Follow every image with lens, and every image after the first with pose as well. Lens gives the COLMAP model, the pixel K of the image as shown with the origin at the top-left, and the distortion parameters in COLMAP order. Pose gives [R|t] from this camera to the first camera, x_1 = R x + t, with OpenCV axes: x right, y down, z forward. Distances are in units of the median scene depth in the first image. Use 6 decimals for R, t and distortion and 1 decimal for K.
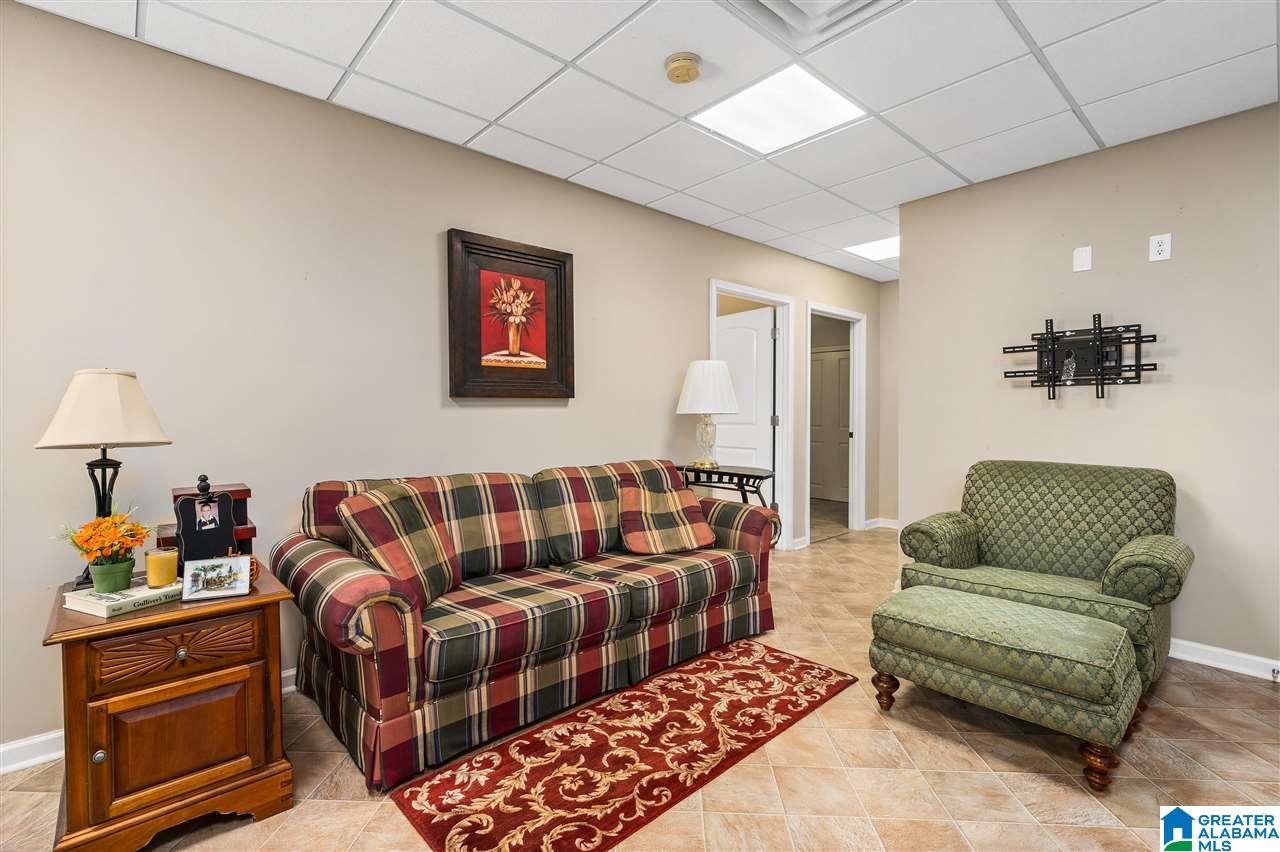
lens RADIAL K [[588.7, 0, 643.4], [0, 588.7, 422.4], [0, 0, 1]] dist [0.000242, 0.000004]
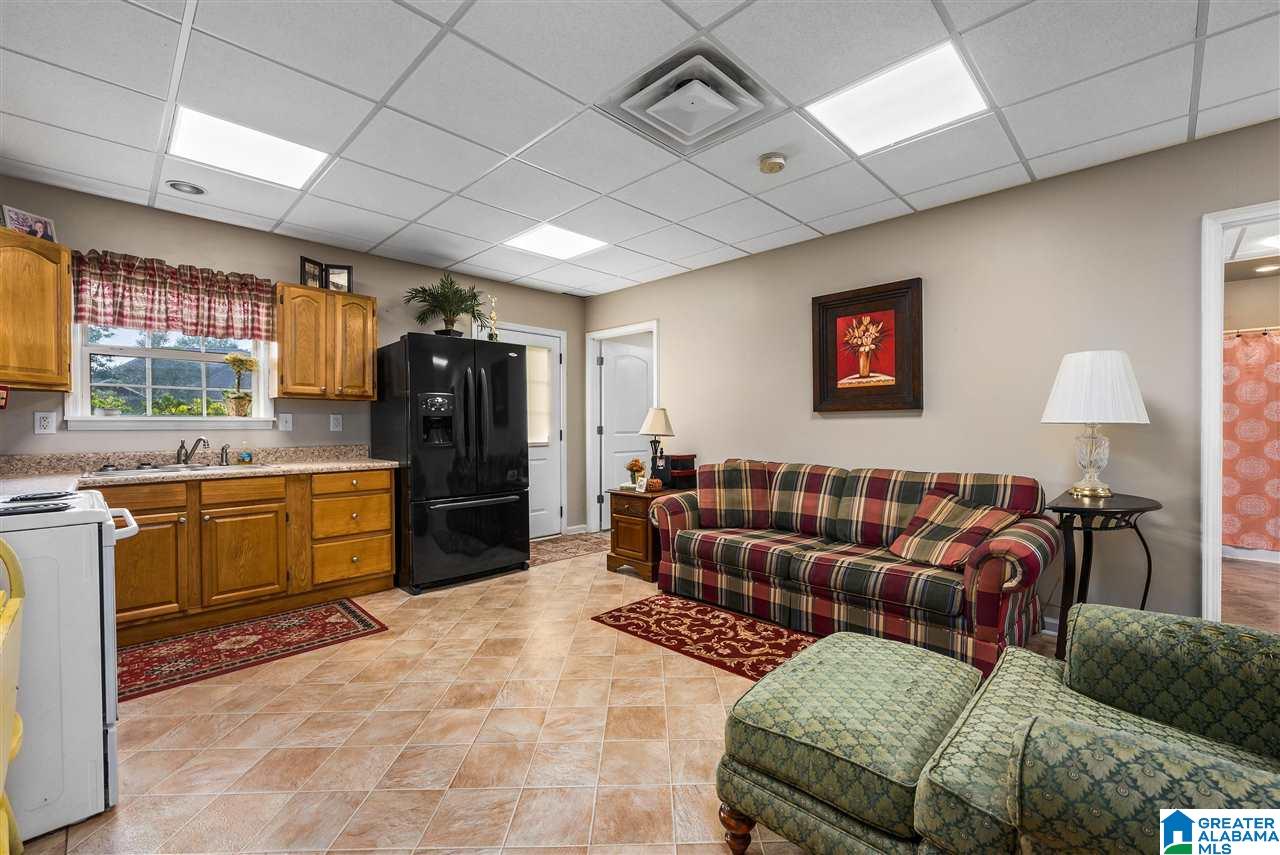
lens RADIAL K [[523.9, 0, 643.1], [0, 523.9, 428.7], [0, 0, 1]] dist [0.001013, 0.000040]
pose [[0.047700, 0.009305, -0.998818, 1.357971], [-0.012949, 0.999878, 0.008697, -0.010060], [0.998778, 0.012519, 0.047815, 0.723091]]
